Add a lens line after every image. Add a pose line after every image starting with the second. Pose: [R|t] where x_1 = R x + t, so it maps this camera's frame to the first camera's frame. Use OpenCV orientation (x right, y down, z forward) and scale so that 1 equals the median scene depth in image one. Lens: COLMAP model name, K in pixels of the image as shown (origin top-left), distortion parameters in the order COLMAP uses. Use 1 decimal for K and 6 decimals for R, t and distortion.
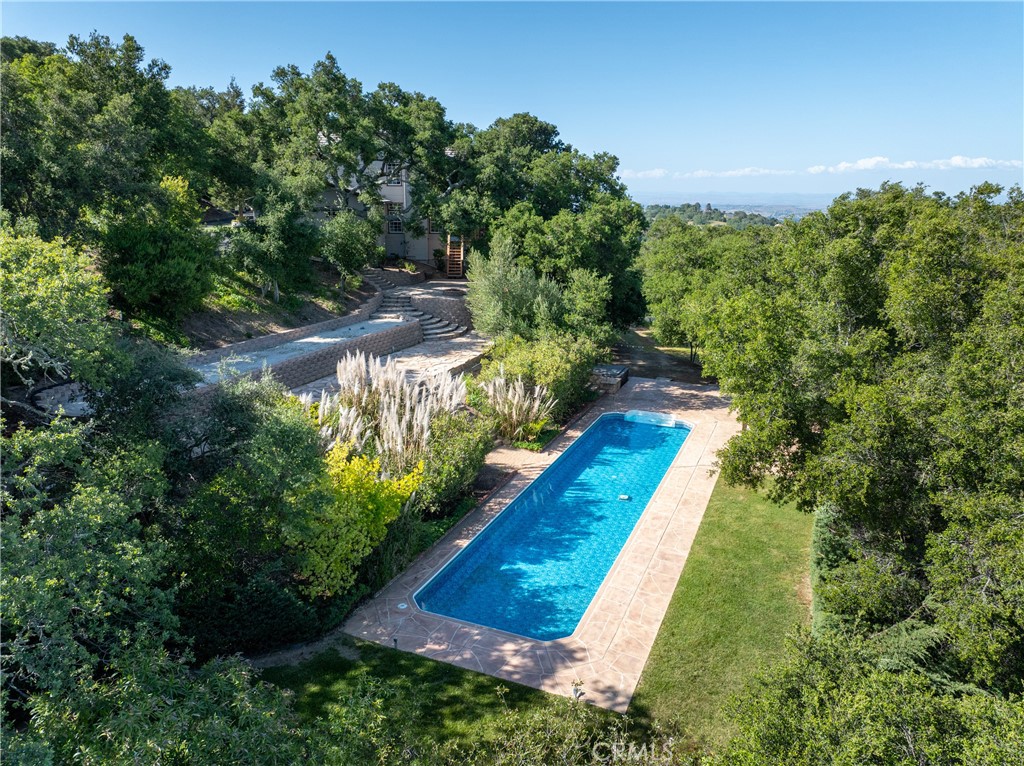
lens RADIAL K [[725.0, 0, 512.0], [0, 725.0, 383.0], [0, 0, 1]] dist [-0.032647, 0.003213]
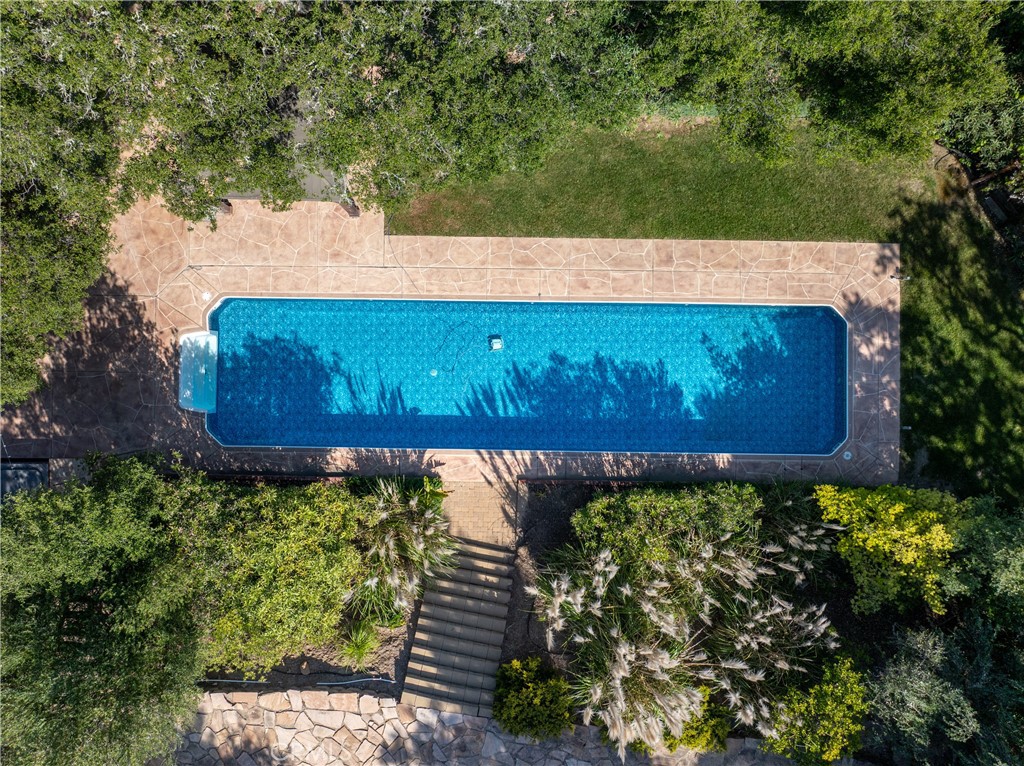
lens RADIAL K [[725.0, 0, 512.0], [0, 725.0, 383.0], [0, 0, 1]] dist [-0.032647, 0.003213]
pose [[-0.378878, -0.920029, -0.099986, 0.226386], [0.258569, -0.208977, 0.943117, -0.728326], [-0.888591, 0.331473, 0.317068, 0.888242]]
